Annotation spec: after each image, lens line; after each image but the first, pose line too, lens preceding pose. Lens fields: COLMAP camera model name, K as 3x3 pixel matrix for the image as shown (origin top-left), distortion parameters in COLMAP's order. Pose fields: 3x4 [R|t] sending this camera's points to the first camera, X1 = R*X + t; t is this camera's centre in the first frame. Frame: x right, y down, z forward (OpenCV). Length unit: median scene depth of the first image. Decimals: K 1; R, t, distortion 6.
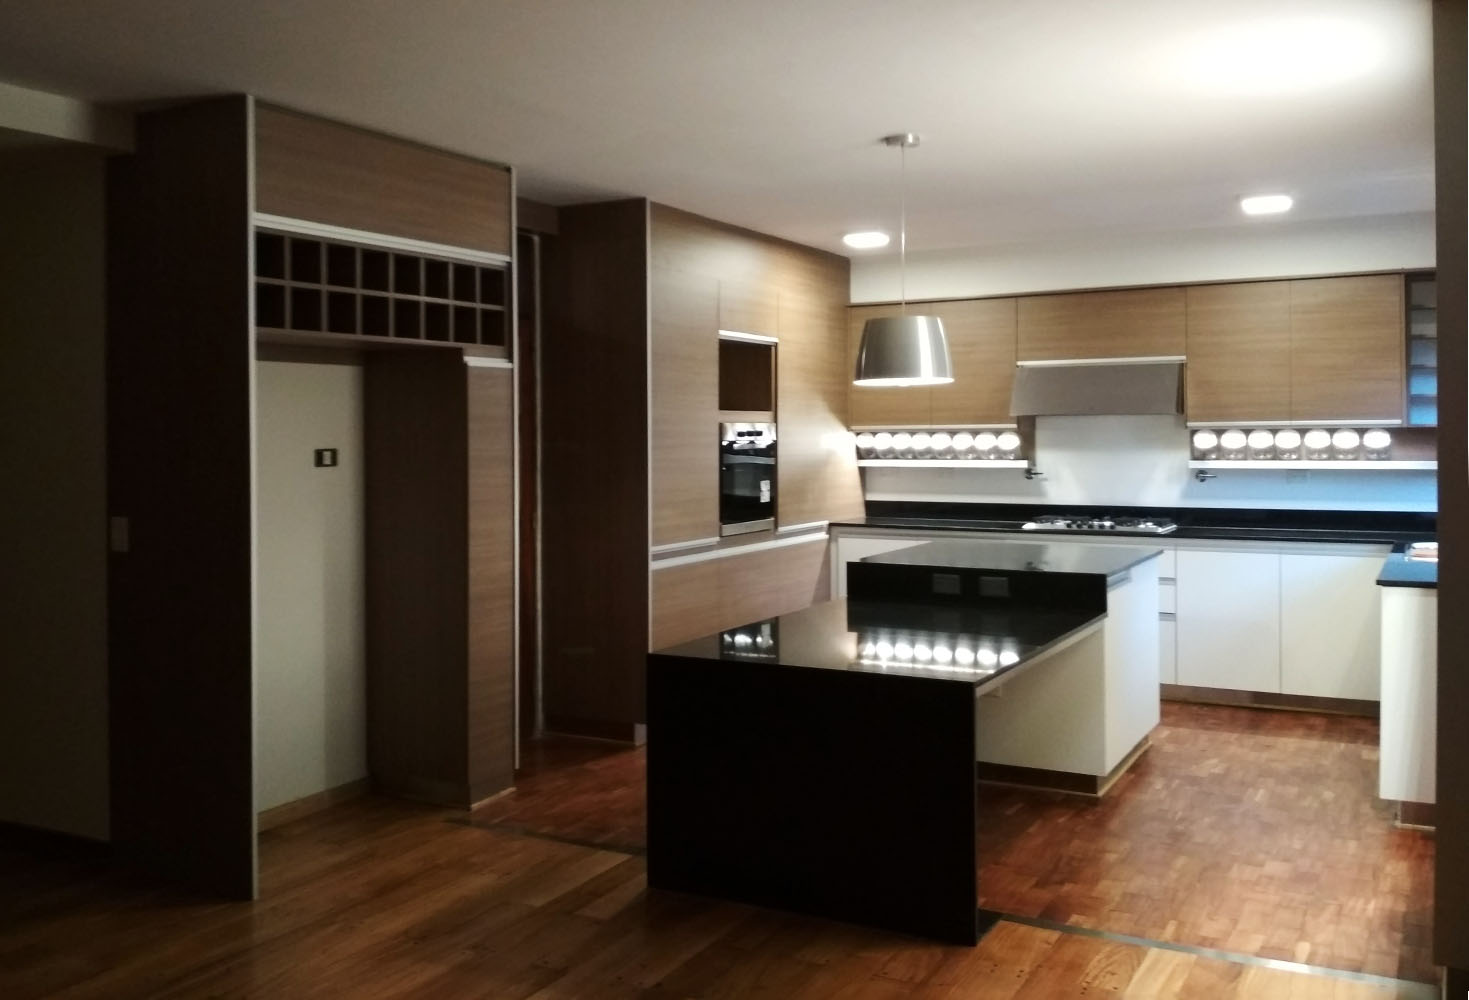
lens RADIAL K [[1329.5, 0, 736.6], [0, 1329.5, 460.4], [0, 0, 1]] dist [0.121004, -0.238272]
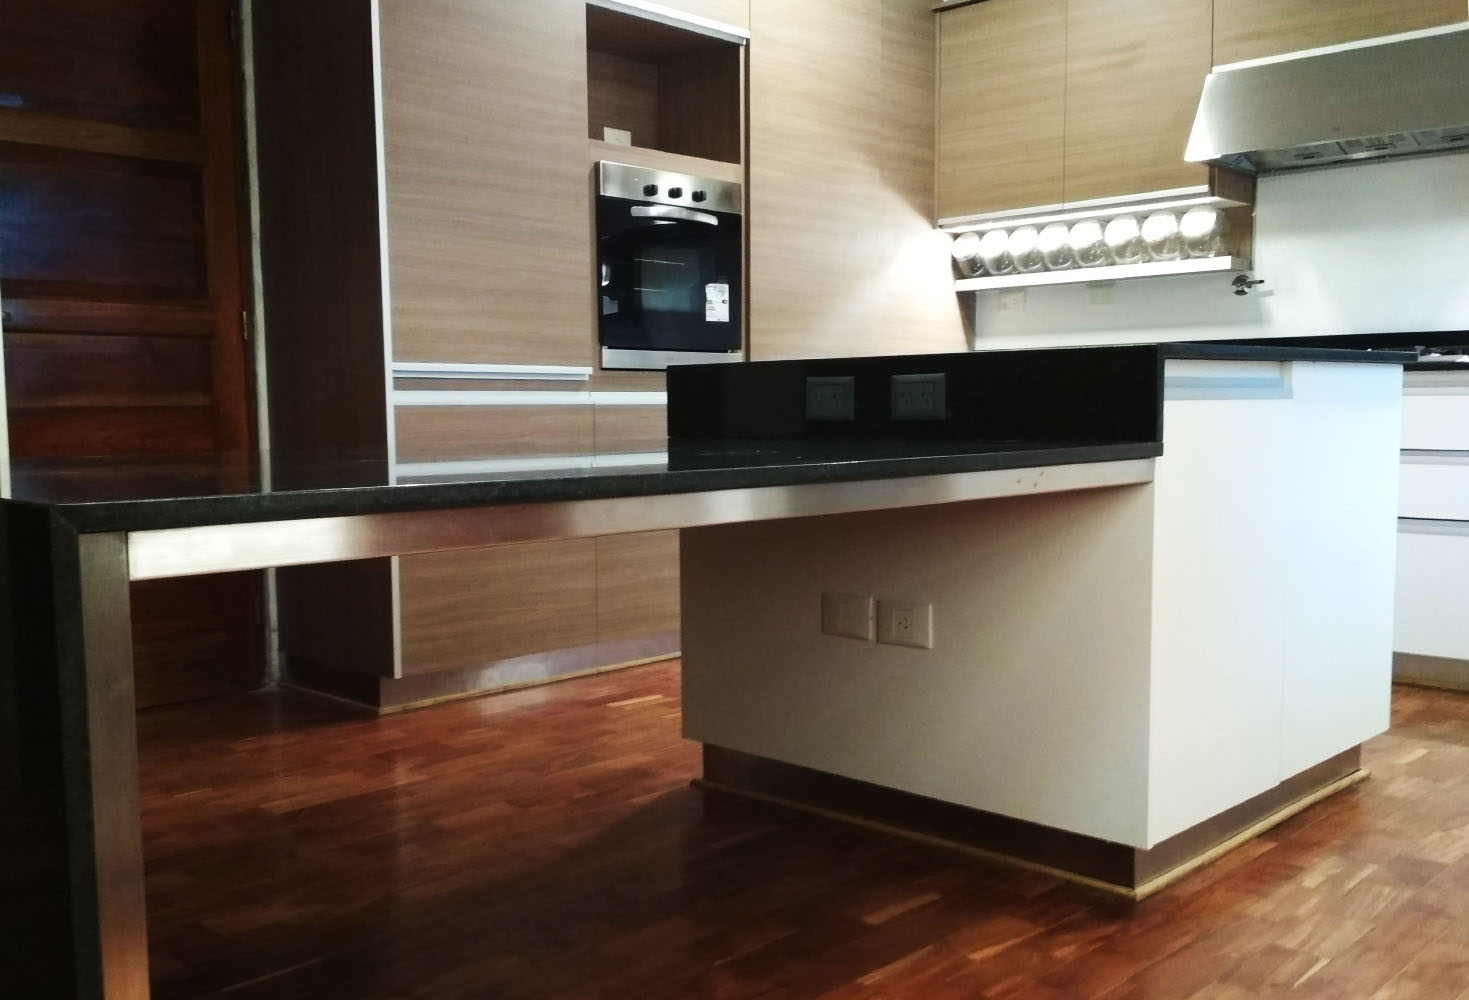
lens RADIAL K [[1364.0, 0, 704.8], [0, 1364.0, 578.4], [0, 0, 1]] dist [0.001578, -0.009428]
pose [[0.955850, 0.033155, -0.291979, 0.205221], [-0.002694, 0.994561, 0.104117, 0.085897], [0.293843, -0.098734, 0.950741, 0.449212]]
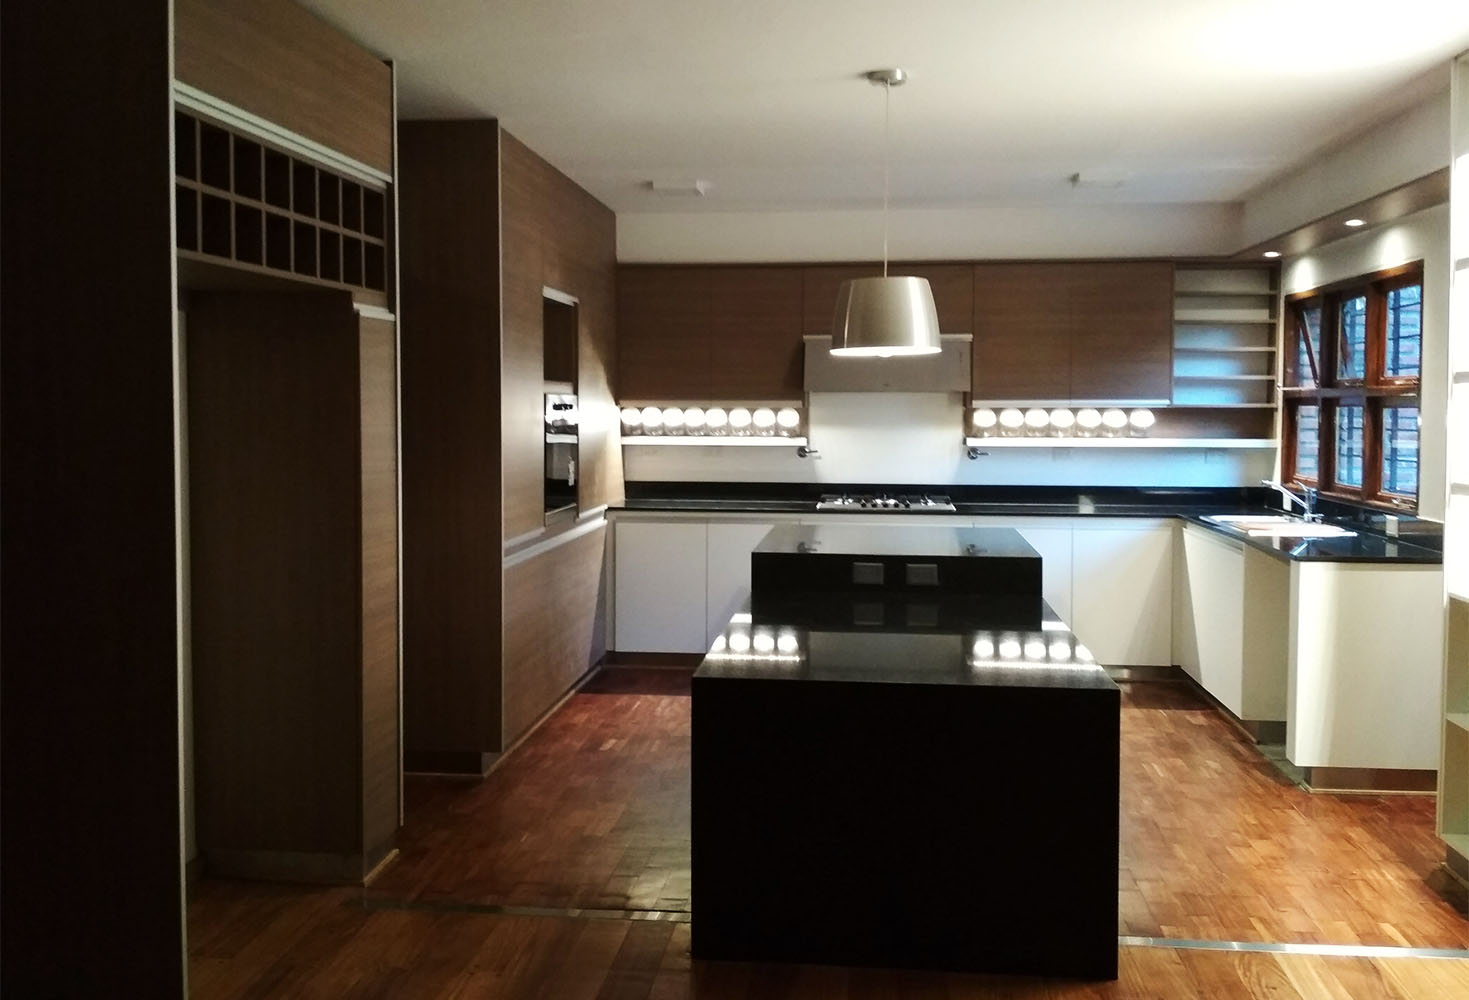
lens RADIAL K [[1329.5, 0, 736.6], [0, 1329.5, 460.4], [0, 0, 1]] dist [0.121004, -0.238272]
pose [[0.924383, -0.005046, 0.381433, -0.226086], [-0.001805, 0.999843, 0.017601, -0.000690], [-0.381462, -0.016959, 0.924229, 0.152814]]
